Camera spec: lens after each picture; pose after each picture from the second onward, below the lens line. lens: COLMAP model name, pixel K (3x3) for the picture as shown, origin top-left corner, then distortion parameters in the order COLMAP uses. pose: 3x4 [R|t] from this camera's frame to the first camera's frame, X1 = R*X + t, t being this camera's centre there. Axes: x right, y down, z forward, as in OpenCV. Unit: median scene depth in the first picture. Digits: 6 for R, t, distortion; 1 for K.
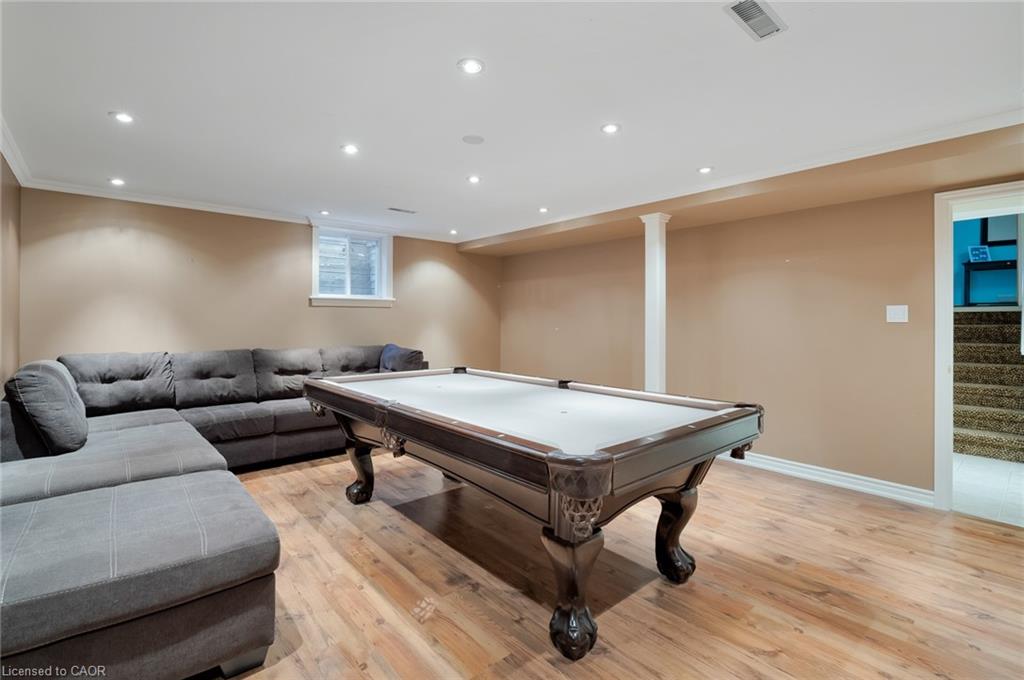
lens RADIAL K [[466.2, 0, 522.0], [0, 466.2, 313.7], [0, 0, 1]] dist [-0.009246, 0.001392]
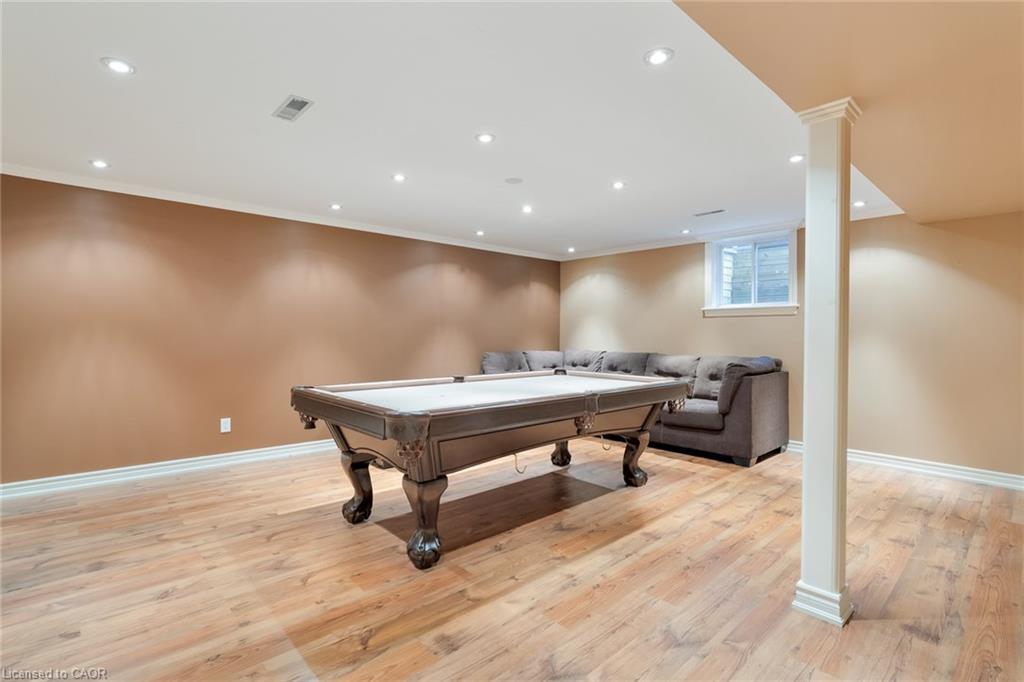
lens RADIAL K [[466.2, 0, 513.1], [0, 466.2, 342.1], [0, 0, 1]] dist [-0.009246, 0.001392]
pose [[0.043434, 0.015808, -0.998931, 0.802150], [0.012534, 0.999787, 0.016366, 0.023963], [0.998978, -0.013232, 0.043226, 0.665001]]
